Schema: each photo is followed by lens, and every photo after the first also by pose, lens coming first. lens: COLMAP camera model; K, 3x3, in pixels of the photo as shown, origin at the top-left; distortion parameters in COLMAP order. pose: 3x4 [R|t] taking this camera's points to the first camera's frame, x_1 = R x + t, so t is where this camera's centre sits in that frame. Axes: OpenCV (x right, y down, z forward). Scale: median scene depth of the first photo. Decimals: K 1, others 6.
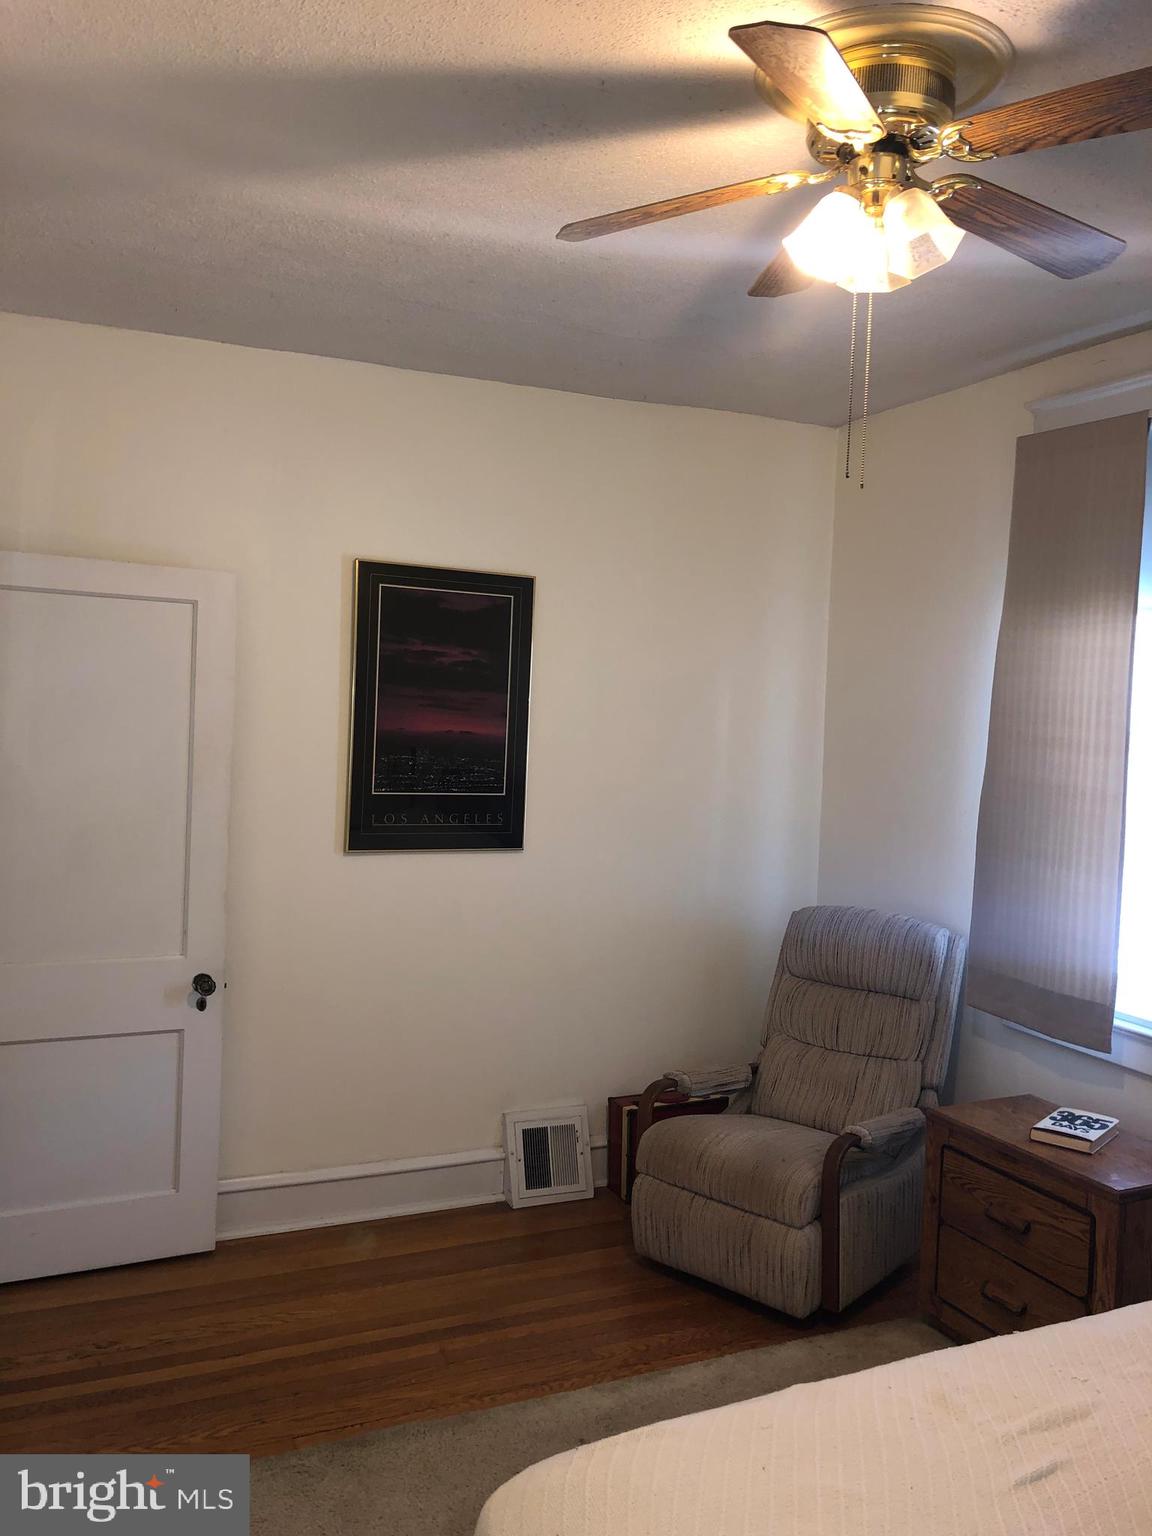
lens RADIAL K [[1265.3, 0, 578.1], [0, 1265.3, 767.8], [0, 0, 1]] dist [0.048495, -0.045451]
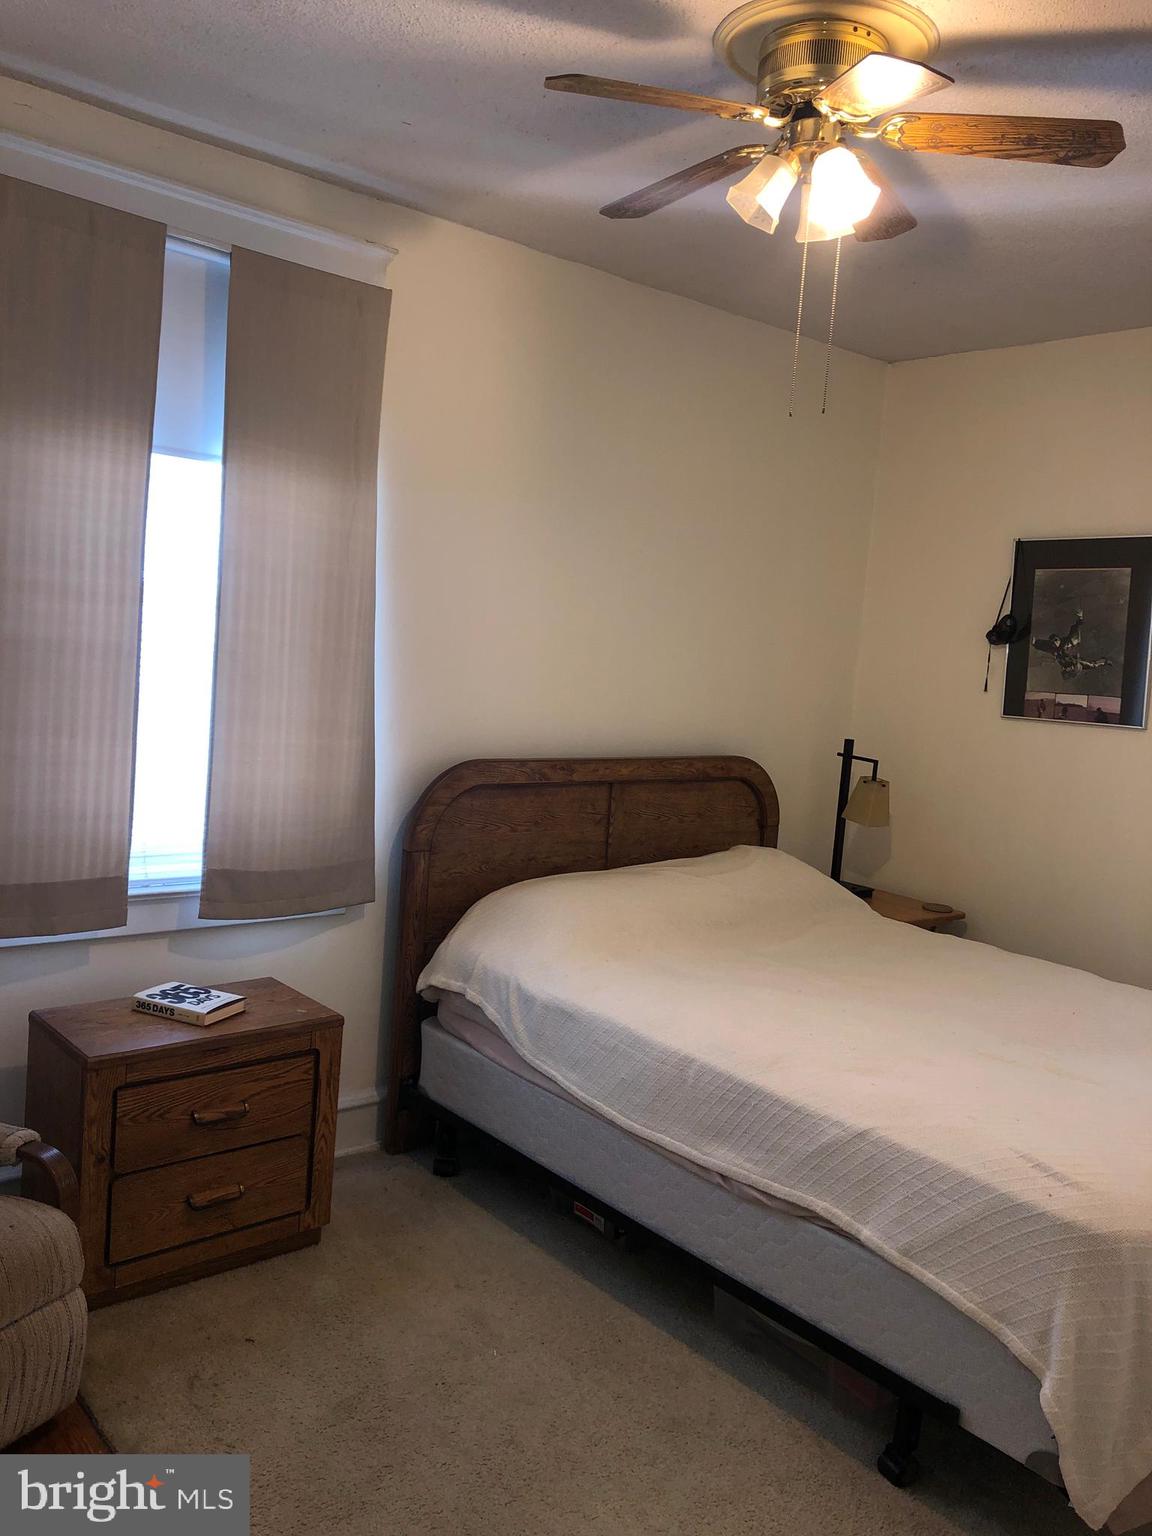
lens RADIAL K [[1265.3, 0, 579.0], [0, 1265.3, 766.7], [0, 0, 1]] dist [0.048495, -0.045451]
pose [[-0.247768, -0.166662, 0.954377, -0.538215], [-0.038535, 0.986008, 0.162181, -0.054902], [-0.968053, 0.003407, -0.250724, 0.910661]]
